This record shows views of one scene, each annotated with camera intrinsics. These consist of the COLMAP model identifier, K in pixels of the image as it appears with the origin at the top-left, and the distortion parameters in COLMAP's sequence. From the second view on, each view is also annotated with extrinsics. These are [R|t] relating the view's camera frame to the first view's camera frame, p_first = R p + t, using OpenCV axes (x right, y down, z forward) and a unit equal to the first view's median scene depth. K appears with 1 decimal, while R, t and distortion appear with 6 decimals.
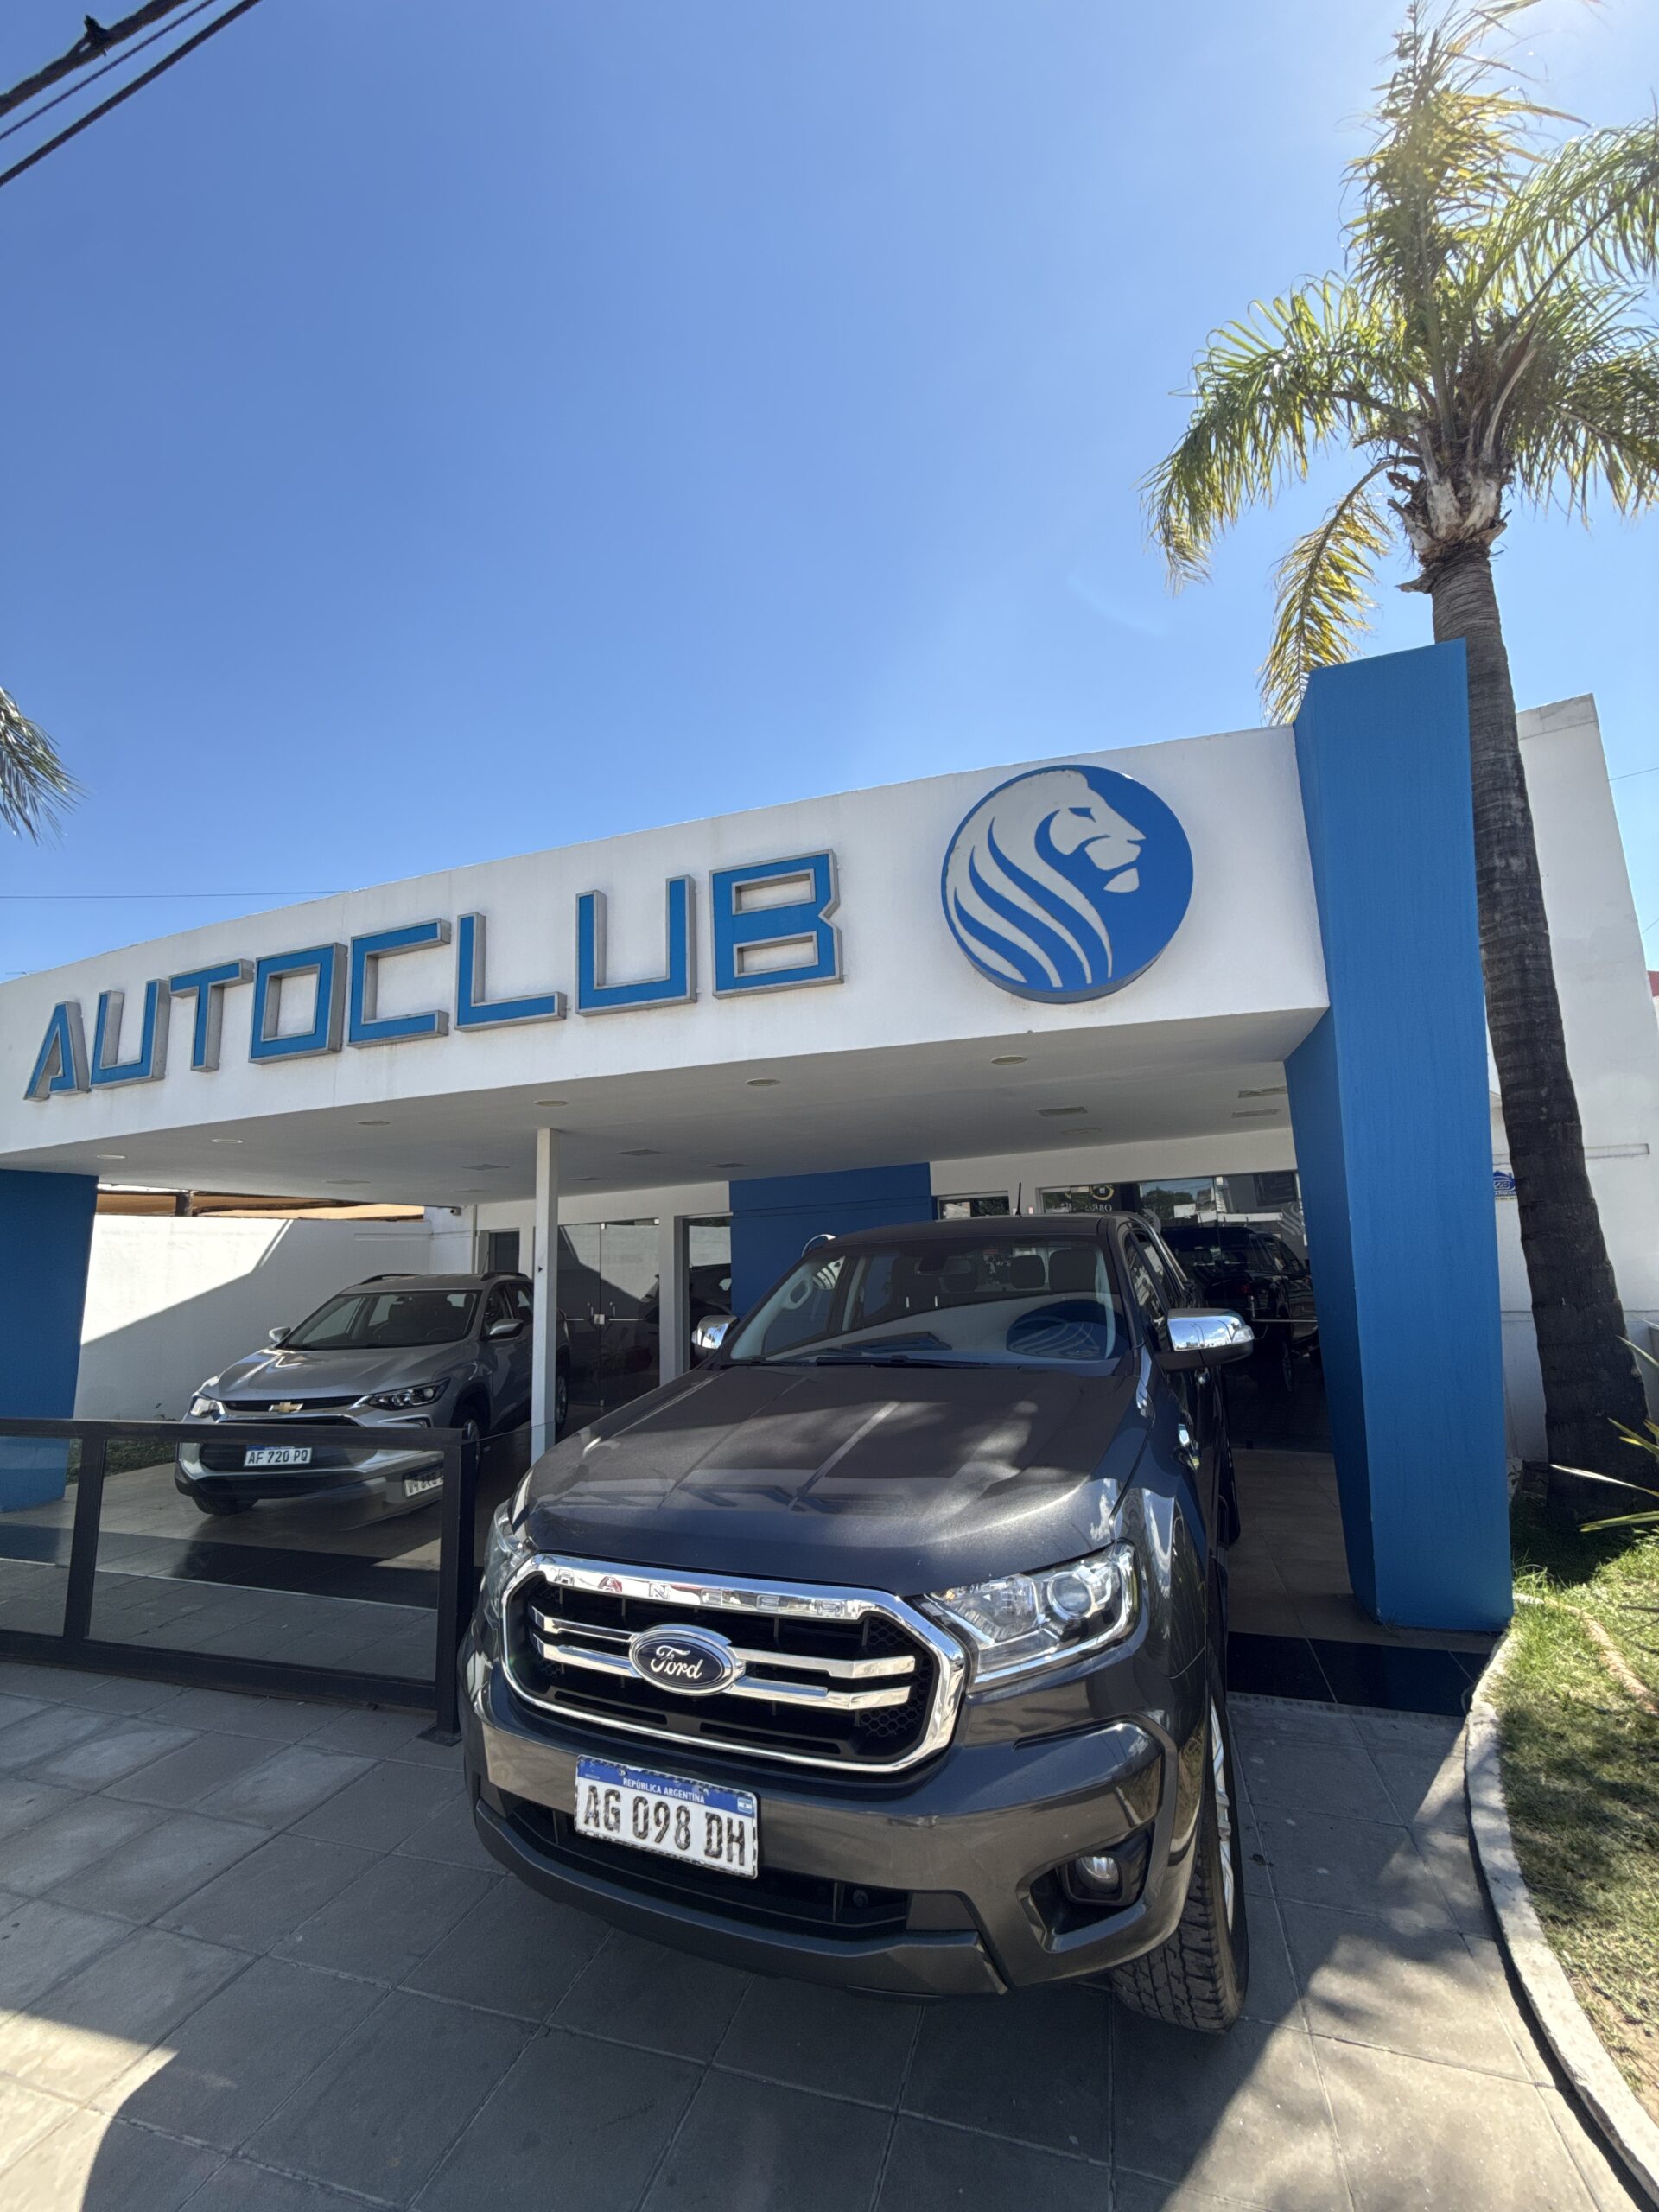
lens RADIAL K [[884.3, 0, 829.5], [0, 884.3, 1106.0], [0, 0, 1]] dist [-0.001845, 0.000966]
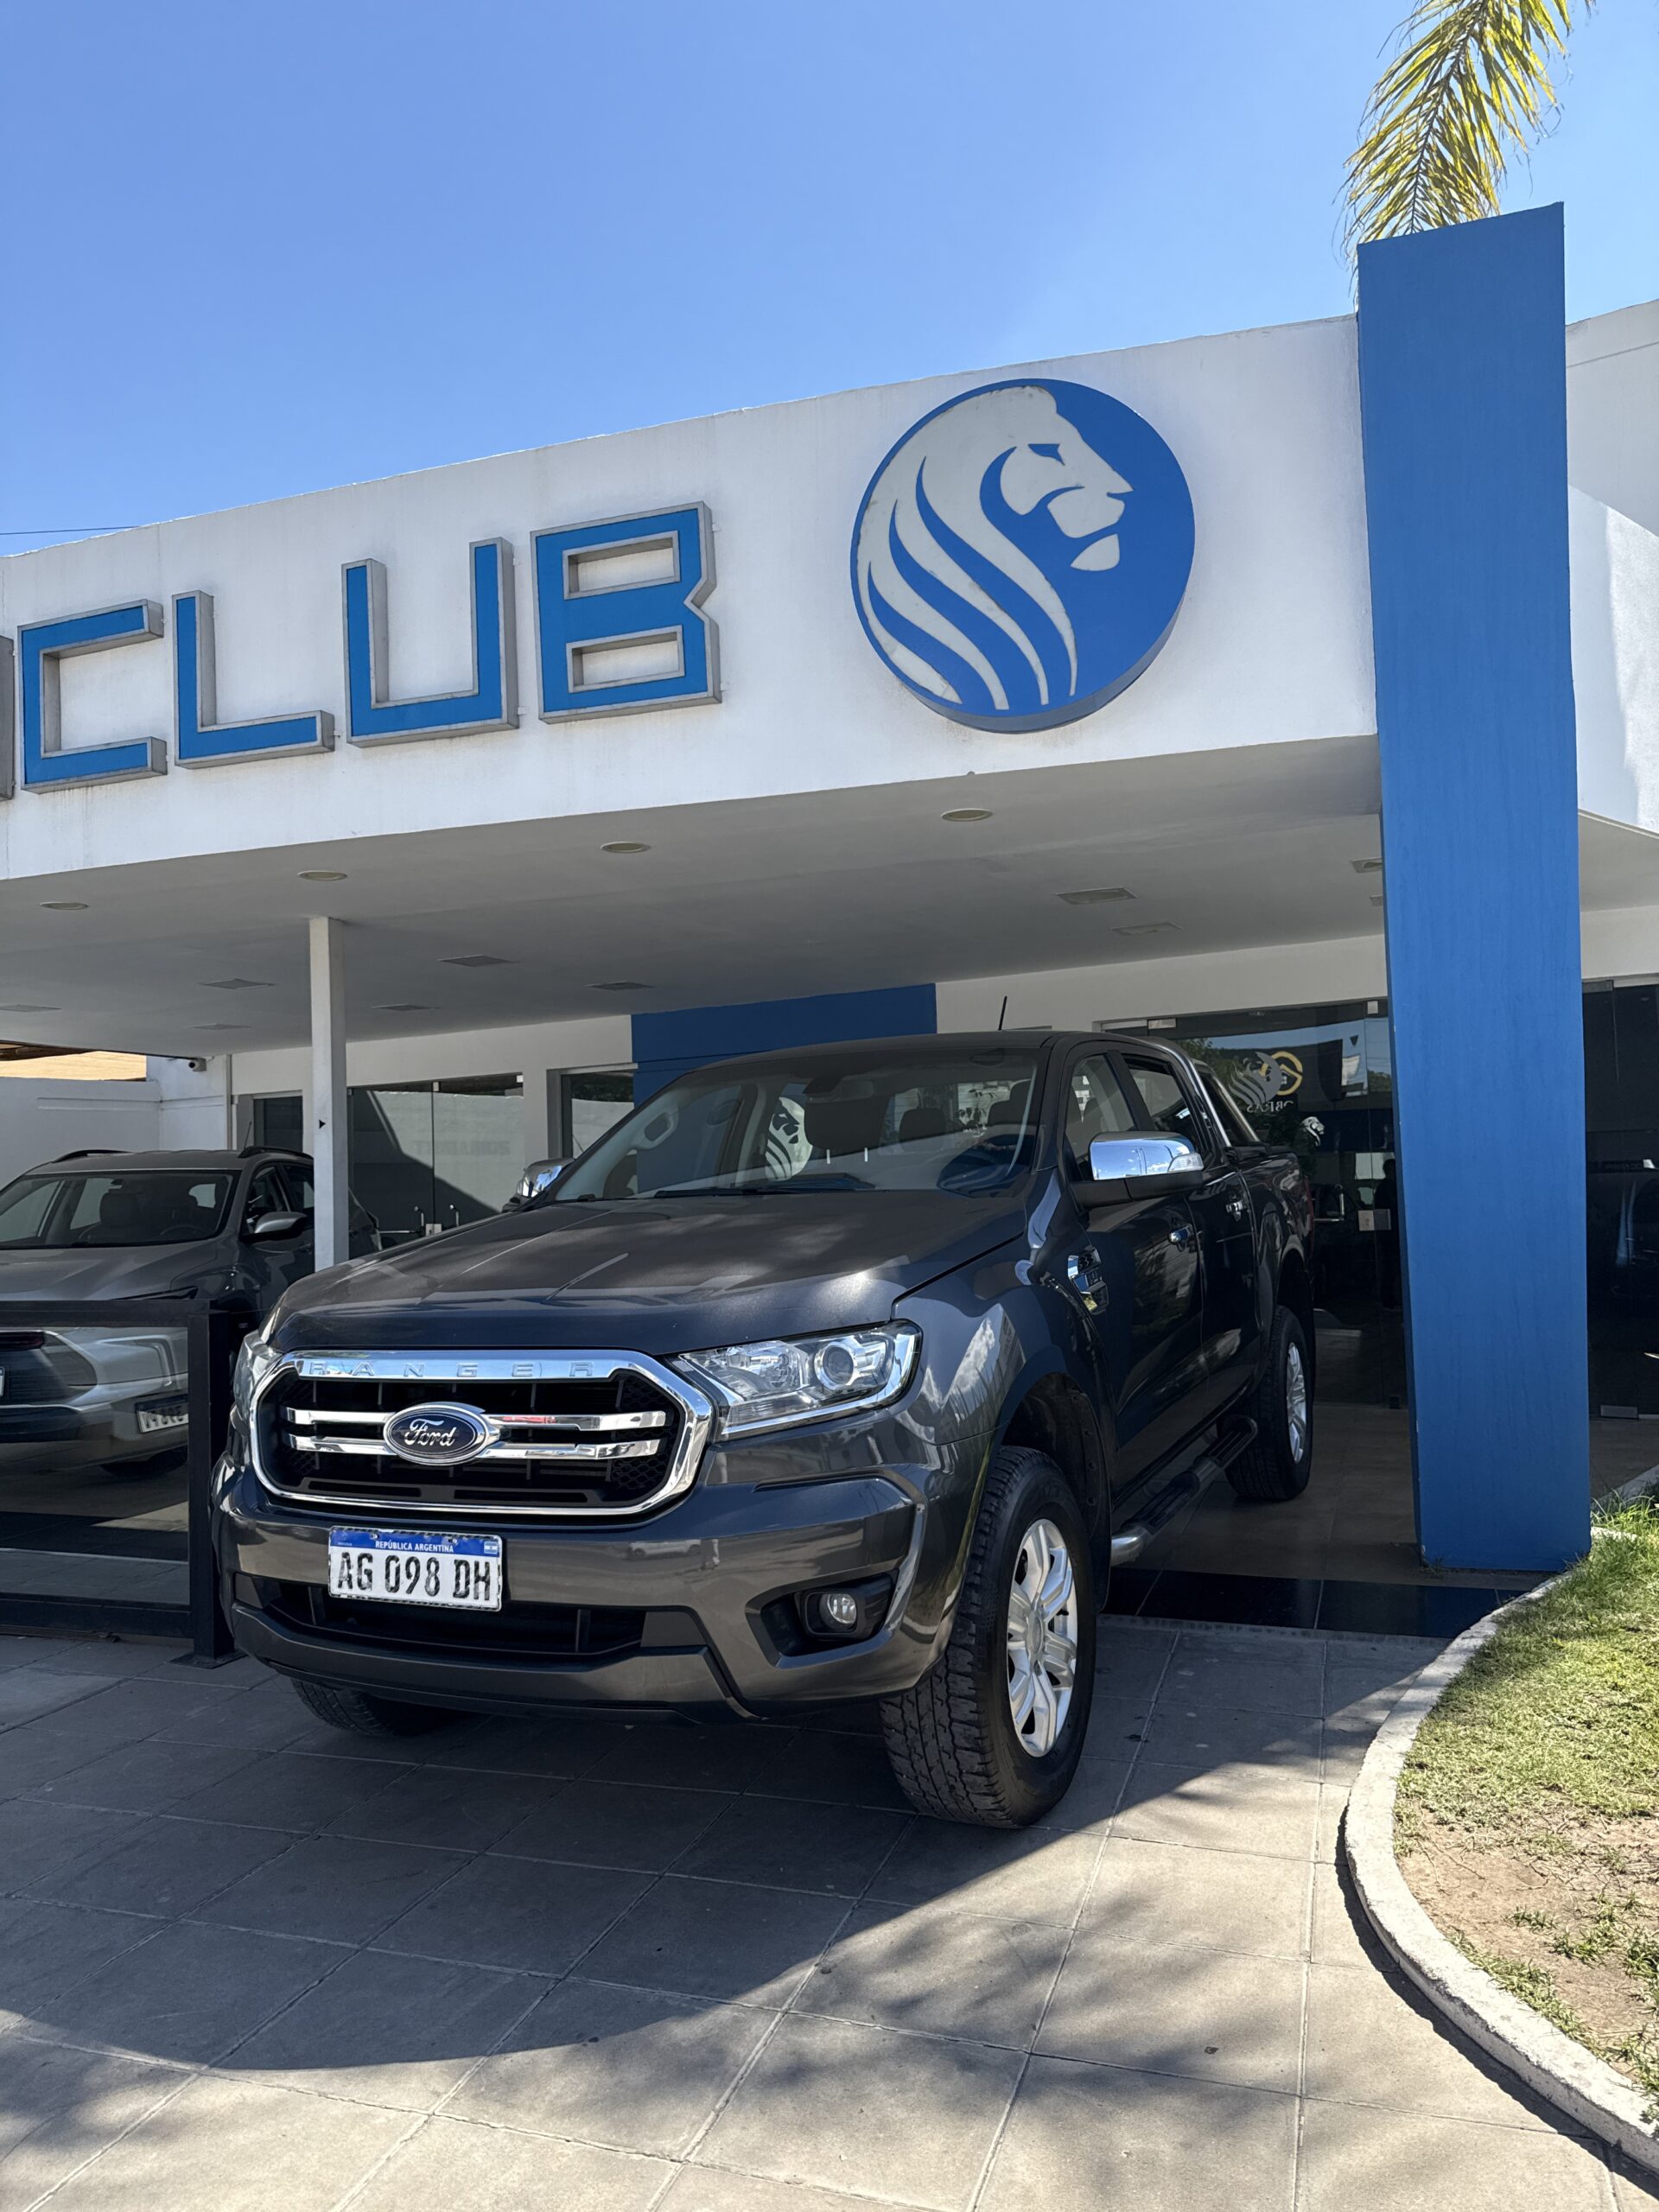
lens RADIAL K [[1545.5, 0, 829.5], [0, 1545.5, 1106.0], [0, 0, 1]] dist [0.156470, -0.337276]
pose [[0.999830, 0.004722, -0.017801, 0.136837], [-0.002448, 0.992074, 0.125635, 0.026922], [0.018254, -0.125570, 0.991917, -0.302294]]
